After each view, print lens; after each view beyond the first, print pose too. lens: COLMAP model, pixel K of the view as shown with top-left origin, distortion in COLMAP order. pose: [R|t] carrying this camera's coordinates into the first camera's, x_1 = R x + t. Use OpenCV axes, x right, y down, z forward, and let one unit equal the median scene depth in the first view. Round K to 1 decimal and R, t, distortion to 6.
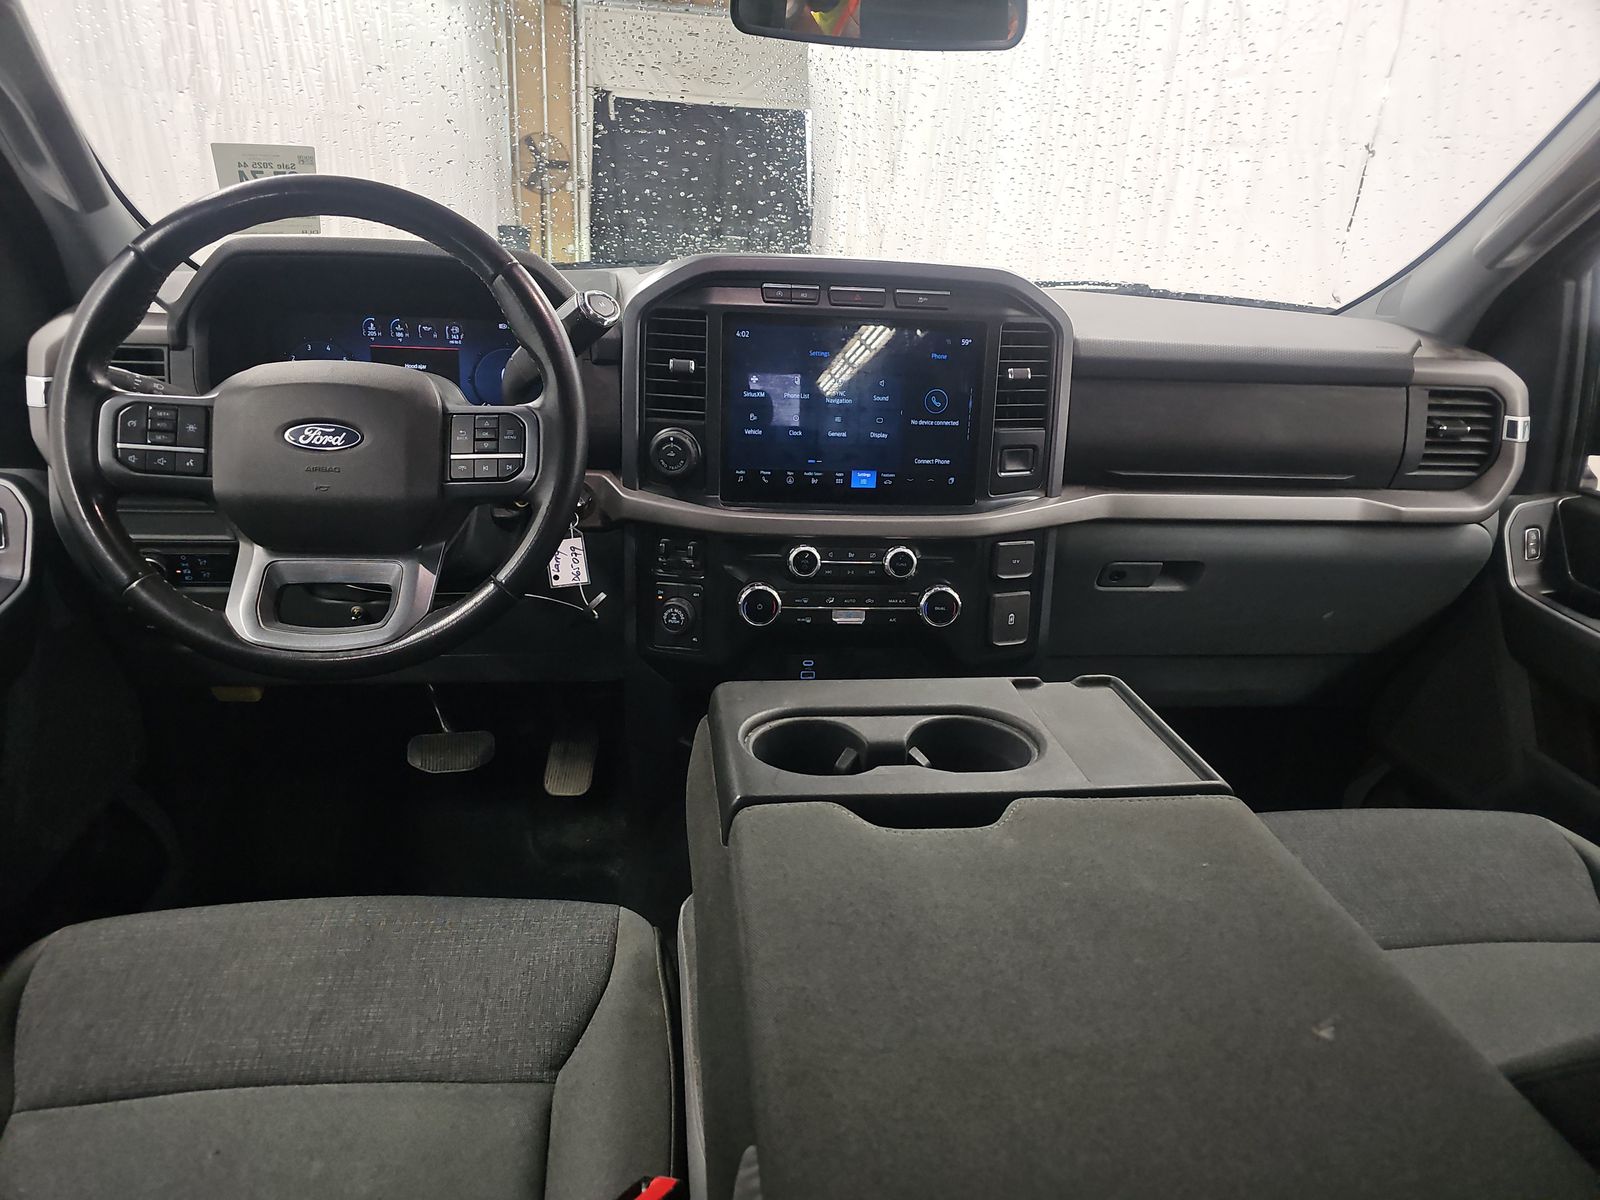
lens RADIAL K [[1058.5, 0, 793.7], [0, 1058.5, 593.6], [0, 0, 1]] dist [0.047021, -0.041933]
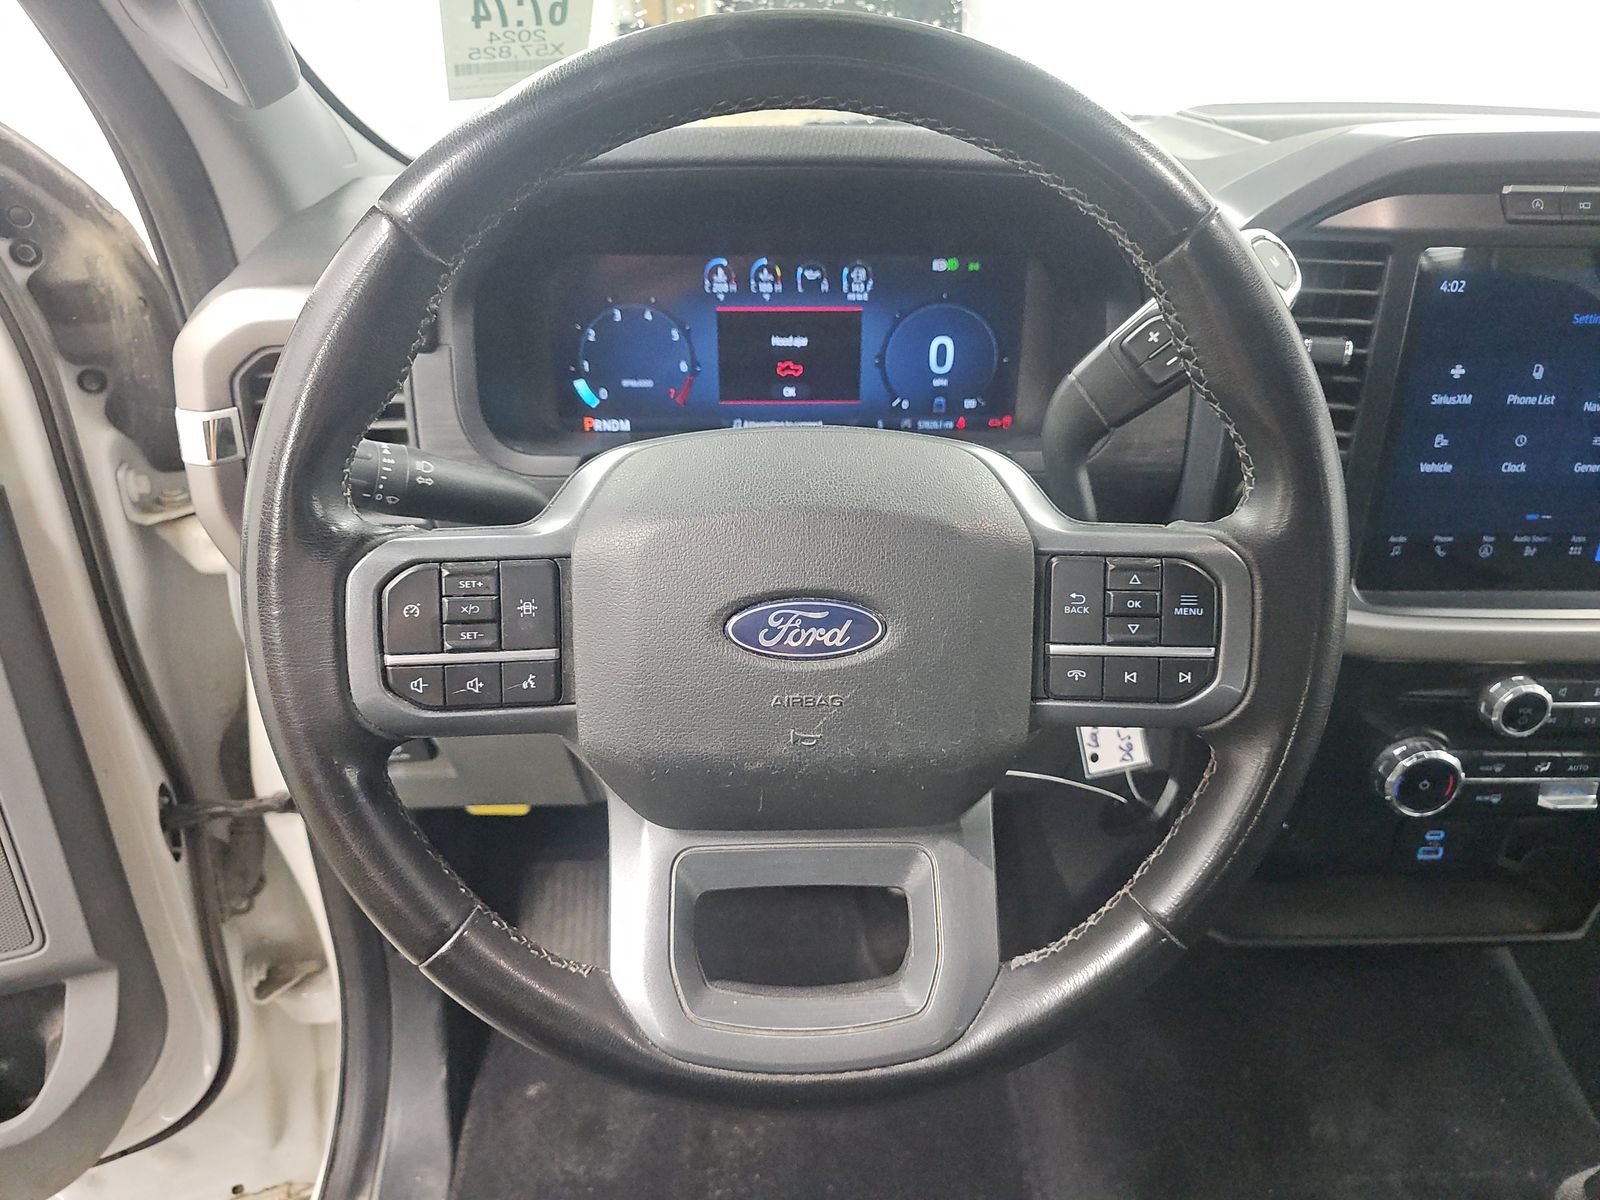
lens RADIAL K [[1058.5, 0, 793.7], [0, 1058.5, 593.6], [0, 0, 1]] dist [0.047021, -0.041933]
pose [[0.994759, 0.012020, -0.101534, -0.388071], [0.005050, 0.986076, 0.166218, -0.230641], [0.102119, -0.165860, 0.980848, 0.540589]]
